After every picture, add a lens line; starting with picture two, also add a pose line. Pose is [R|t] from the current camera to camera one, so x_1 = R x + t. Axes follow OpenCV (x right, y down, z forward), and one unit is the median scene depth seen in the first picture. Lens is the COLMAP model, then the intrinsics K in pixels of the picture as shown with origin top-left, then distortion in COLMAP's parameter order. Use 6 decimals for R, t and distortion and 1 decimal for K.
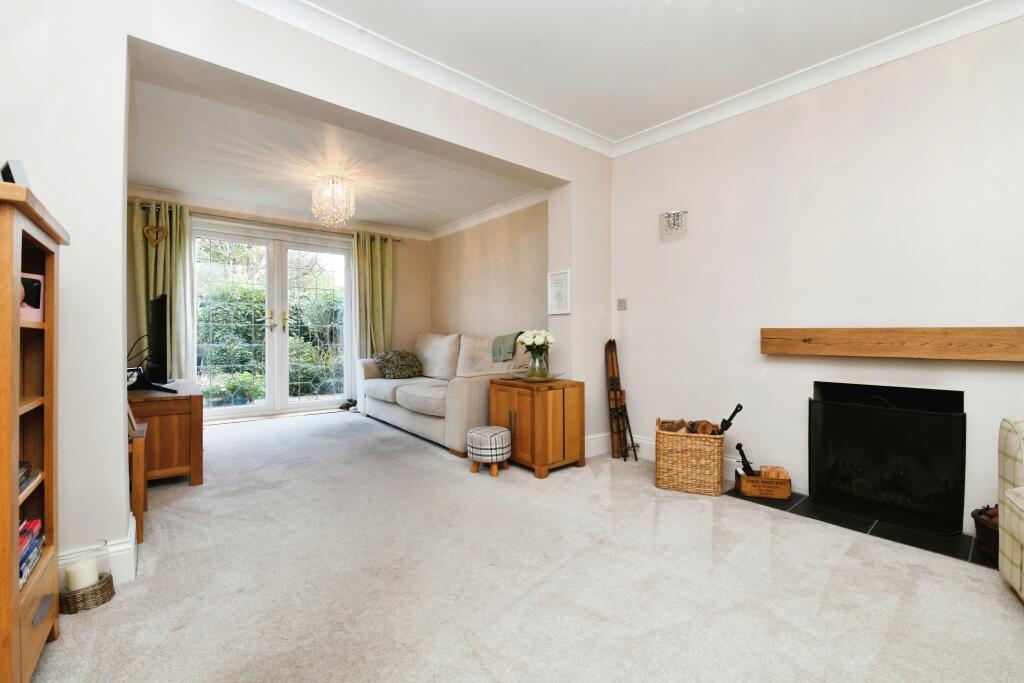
lens RADIAL K [[430.8, 0, 530.2], [0, 430.8, 339.9], [0, 0, 1]] dist [0.000203, -0.000009]
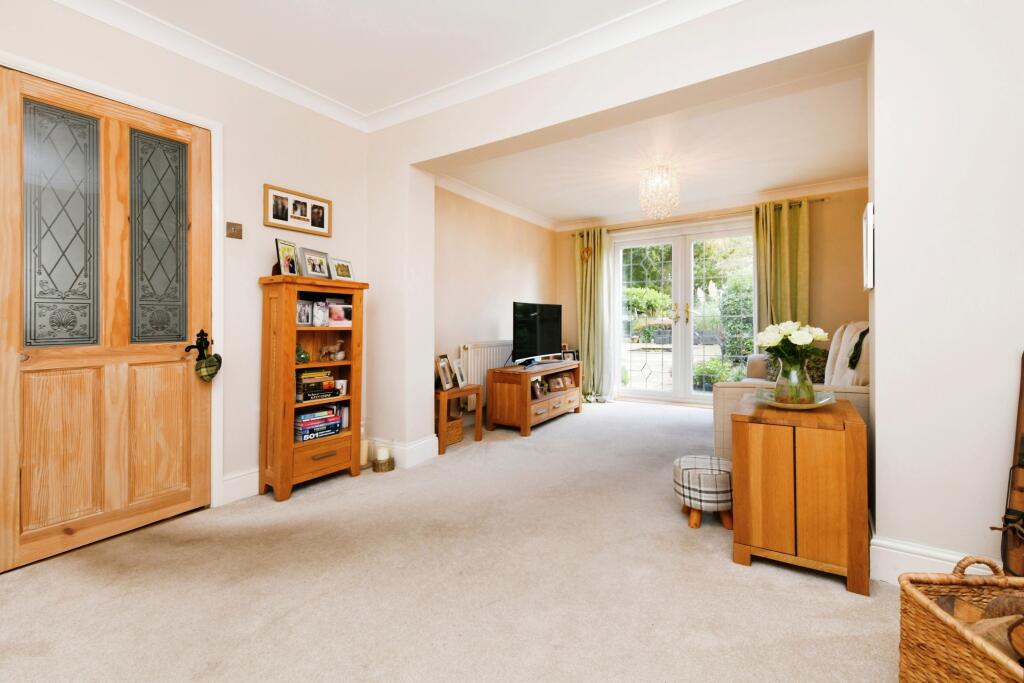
lens RADIAL K [[443.5, 0, 507.5], [0, 443.5, 320.9], [0, 0, 1]] dist [0.000754, 0.000000]
pose [[0.280309, -0.013803, -0.959811, 0.516627], [0.001061, 0.999900, -0.014069, -0.016344], [0.959909, 0.002925, 0.280296, 0.470552]]
